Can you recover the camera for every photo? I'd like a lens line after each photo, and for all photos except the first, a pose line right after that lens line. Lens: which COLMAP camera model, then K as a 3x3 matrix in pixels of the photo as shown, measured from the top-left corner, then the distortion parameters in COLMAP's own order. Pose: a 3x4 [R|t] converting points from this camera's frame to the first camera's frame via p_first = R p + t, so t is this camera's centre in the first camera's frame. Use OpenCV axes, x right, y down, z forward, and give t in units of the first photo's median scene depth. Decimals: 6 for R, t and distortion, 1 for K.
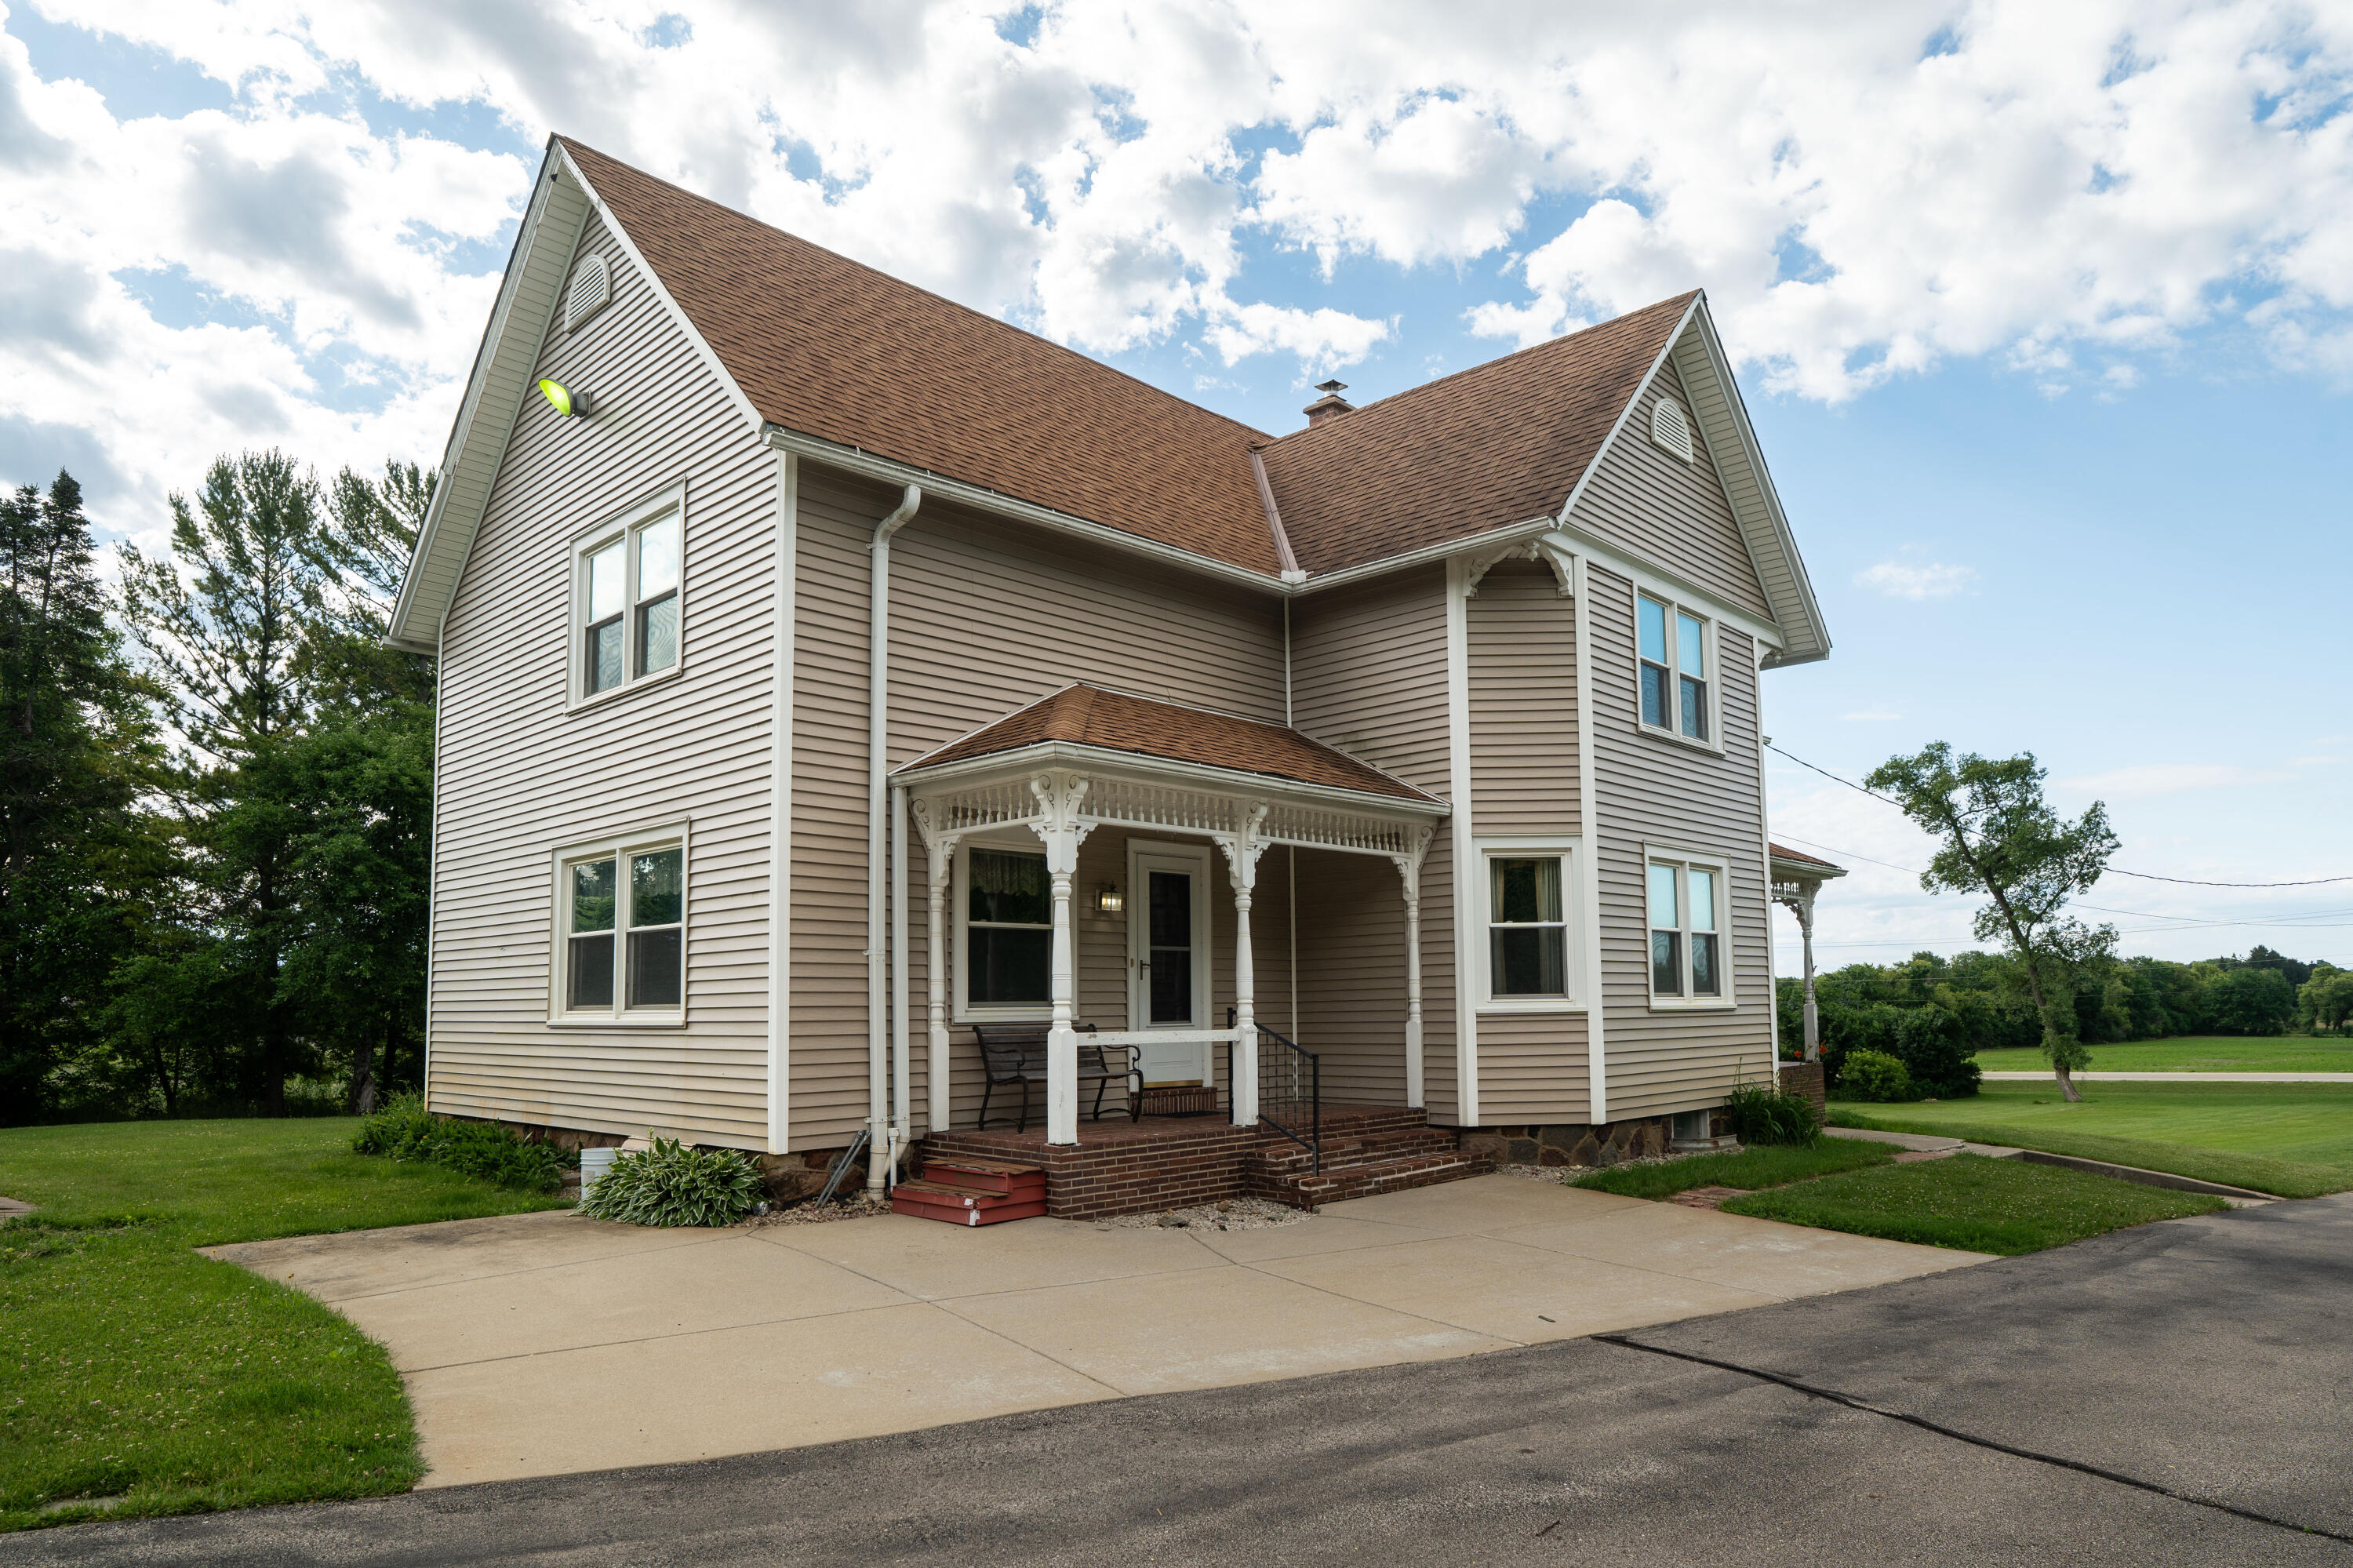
lens RADIAL K [[1439.2, 0, 1187.2], [0, 1439.2, 895.7], [0, 0, 1]] dist [-0.061729, -0.000027]
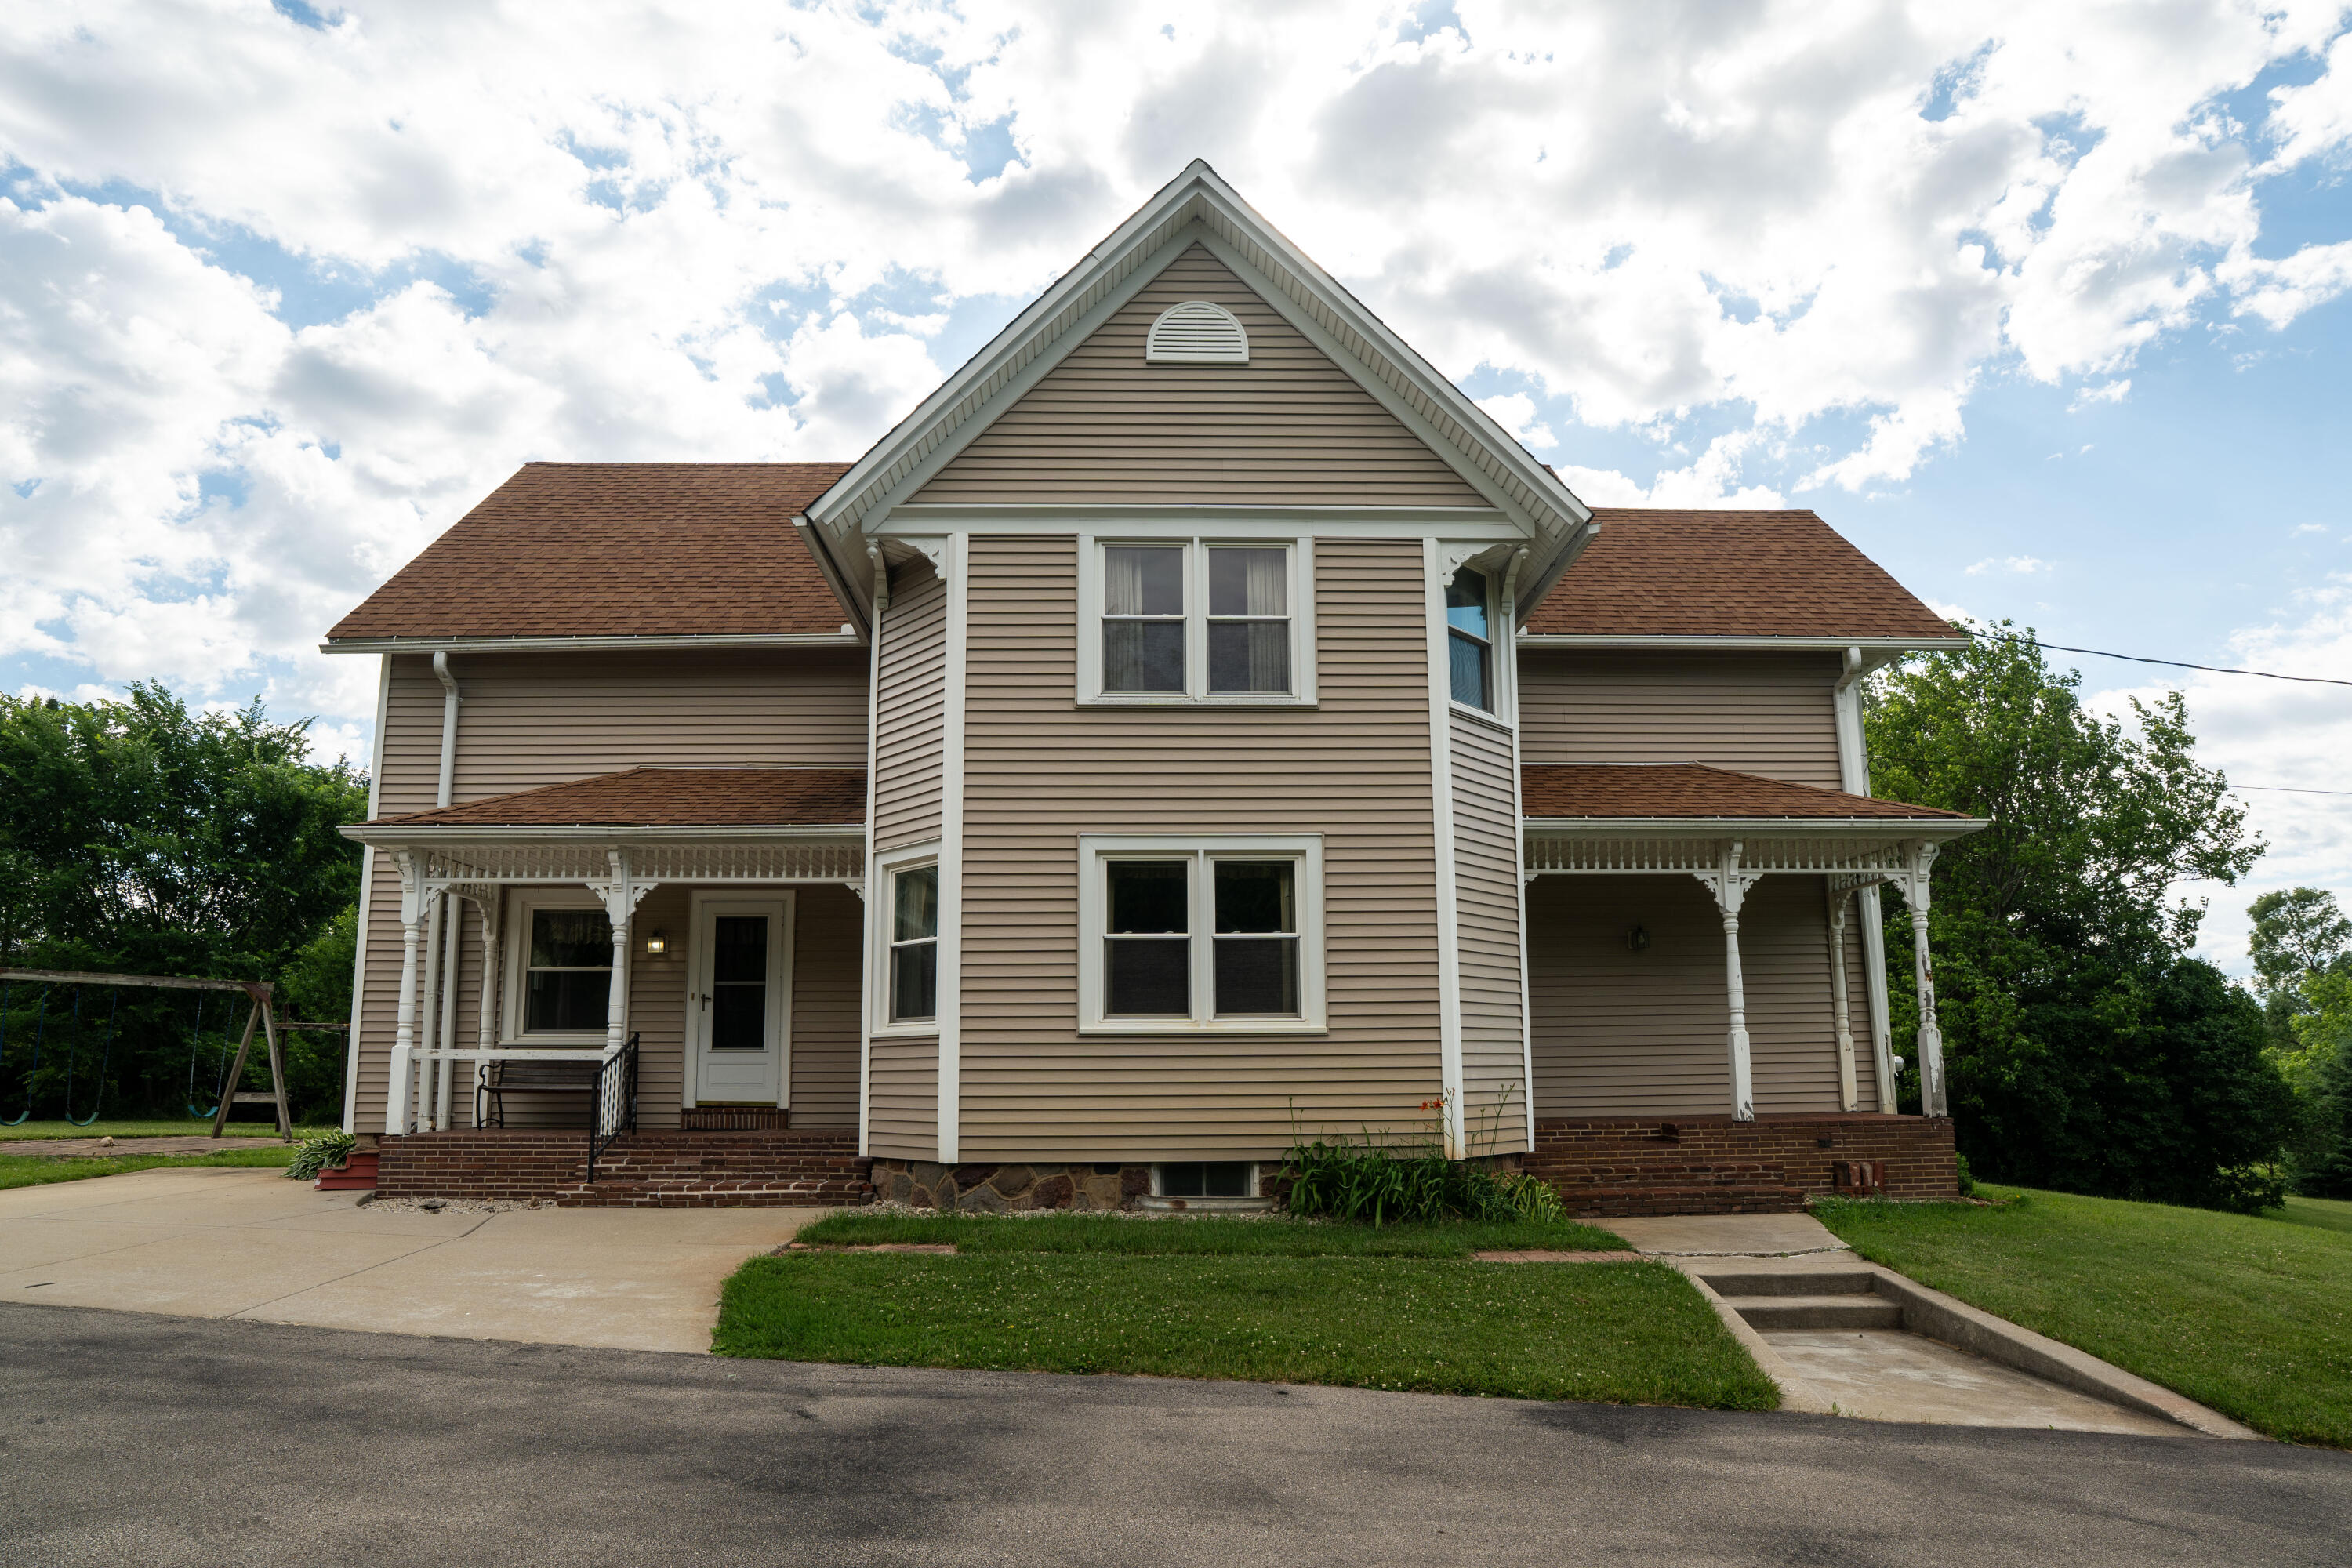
lens RADIAL K [[1181.7, 0, 1186.1], [0, 1181.7, 914.1], [0, 0, 1]] dist [-0.080240, 0.018933]
pose [[0.701112, -0.081626, -0.708363, 0.851350], [0.057897, 0.996663, -0.057543, 0.053214], [0.710696, -0.000668, 0.703498, 0.558562]]
